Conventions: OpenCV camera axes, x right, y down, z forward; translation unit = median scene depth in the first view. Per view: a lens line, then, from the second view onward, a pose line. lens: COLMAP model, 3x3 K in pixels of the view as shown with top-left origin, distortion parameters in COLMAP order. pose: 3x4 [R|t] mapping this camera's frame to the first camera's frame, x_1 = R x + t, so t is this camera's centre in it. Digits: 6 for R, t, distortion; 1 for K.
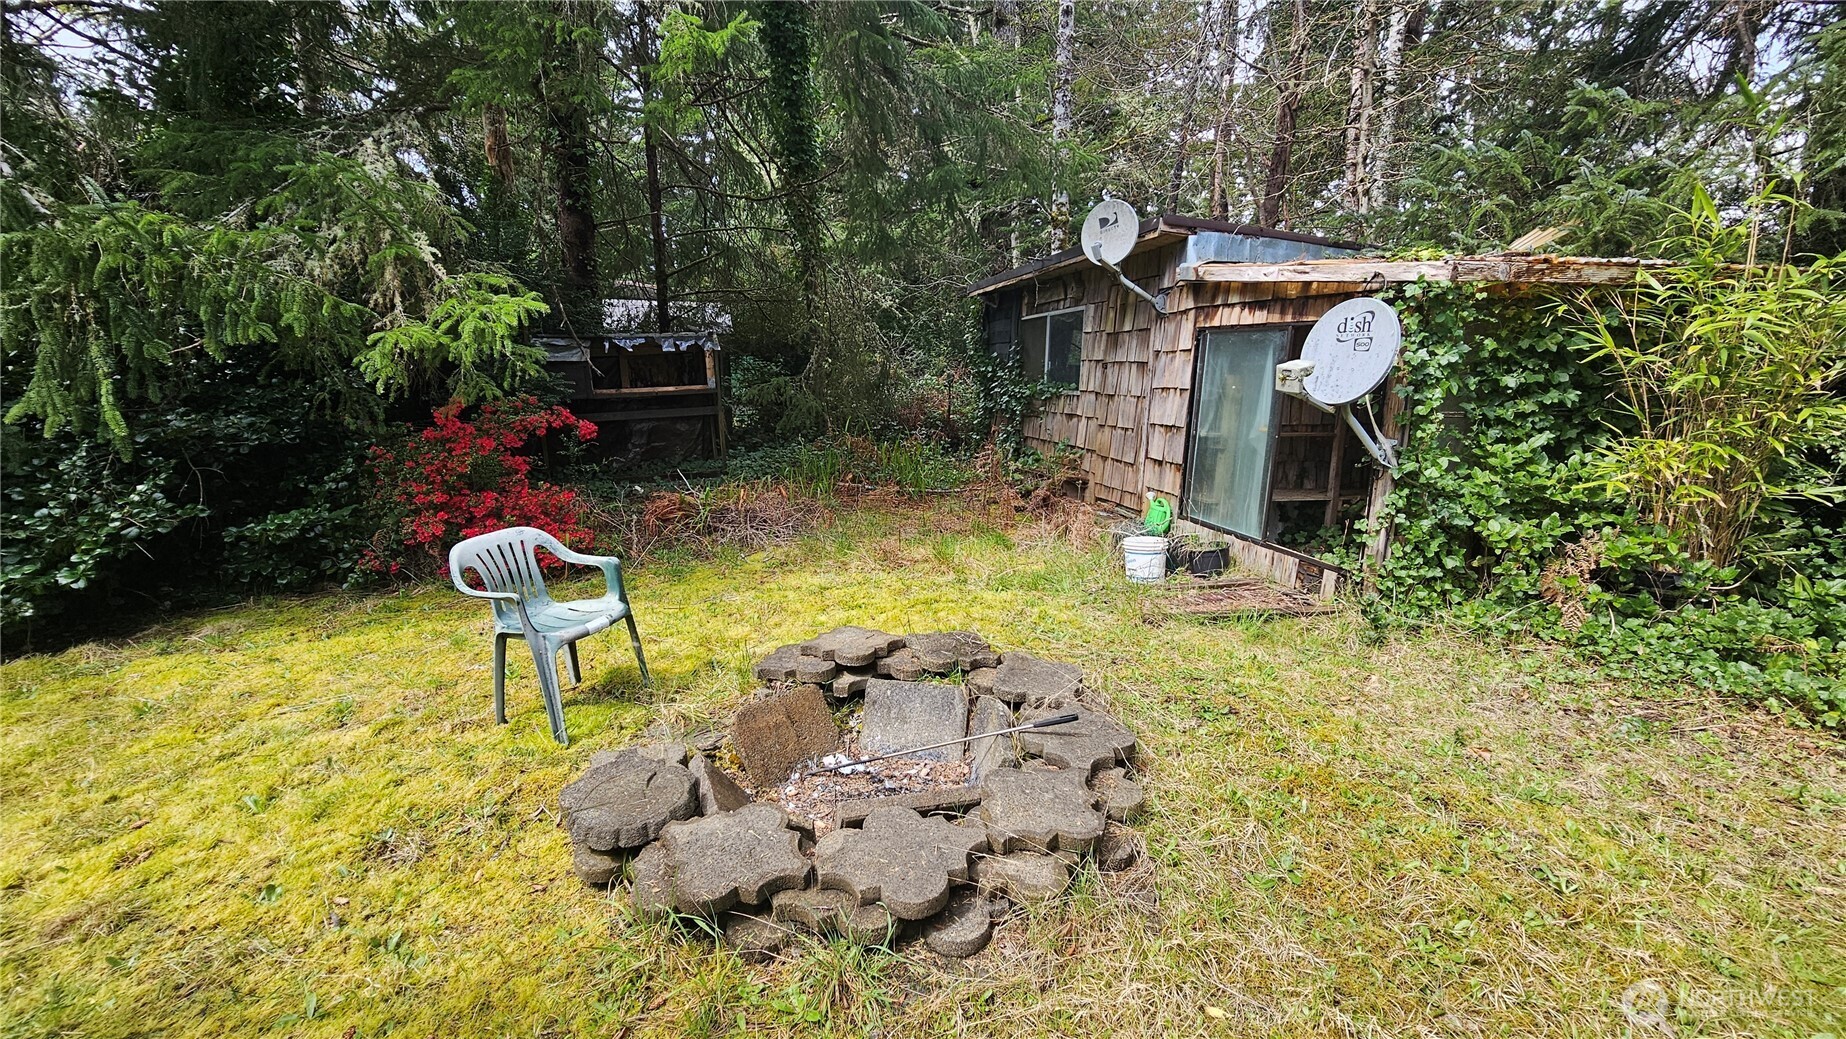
lens RADIAL K [[756.7, 0, 933.1], [0, 756.7, 527.4], [0, 0, 1]] dist [-0.001247, 0.000086]
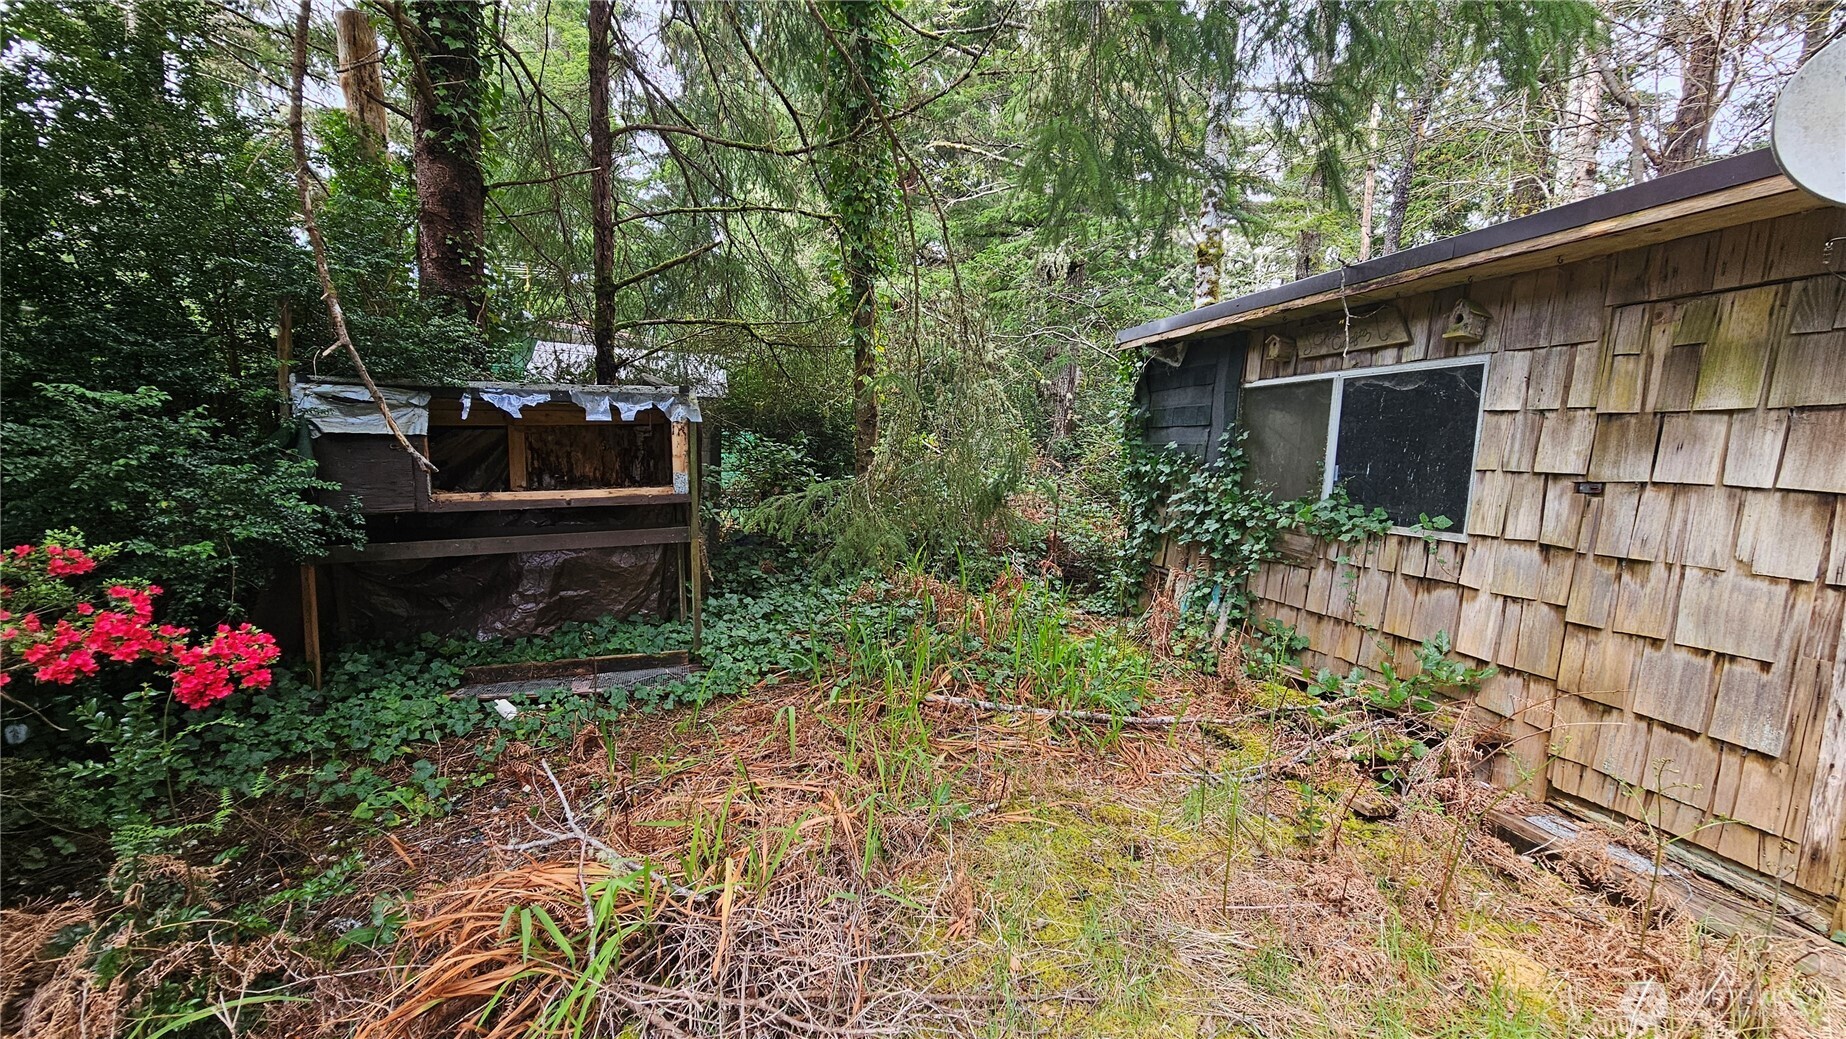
lens RADIAL K [[756.7, 0, 923.7], [0, 756.7, 525.1], [0, 0, 1]] dist [-0.001247, 0.000086]
pose [[0.999429, 0.033414, 0.004957, -0.144098], [-0.032728, 0.994162, -0.102816, -0.128872], [-0.008364, 0.102595, 0.994688, 0.546779]]
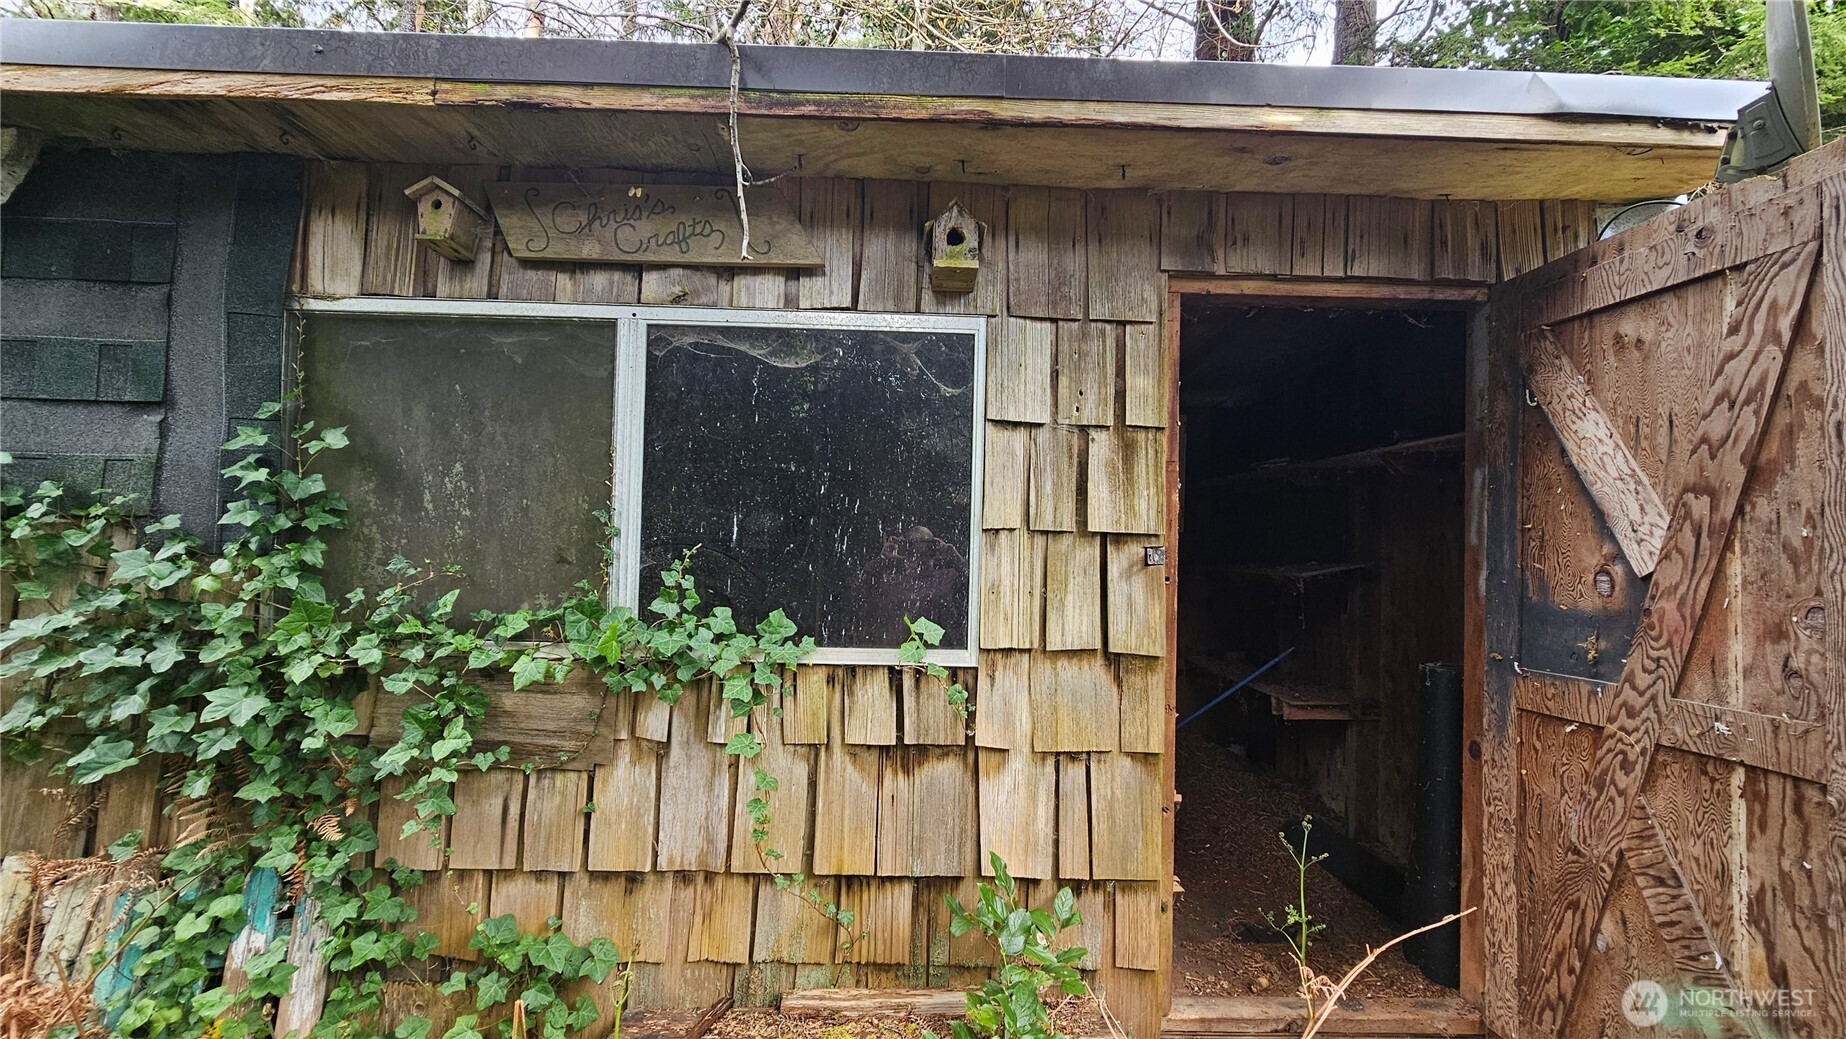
lens RADIAL K [[756.7, 0, 916.3], [0, 756.7, 522.3], [0, 0, 1]] dist [-0.001247, 0.000086]
pose [[0.240131, 0.003877, 0.970733, -0.051089], [0.167613, 0.984807, -0.045396, -0.215954], [-0.956160, 0.173609, 0.235833, 0.964639]]
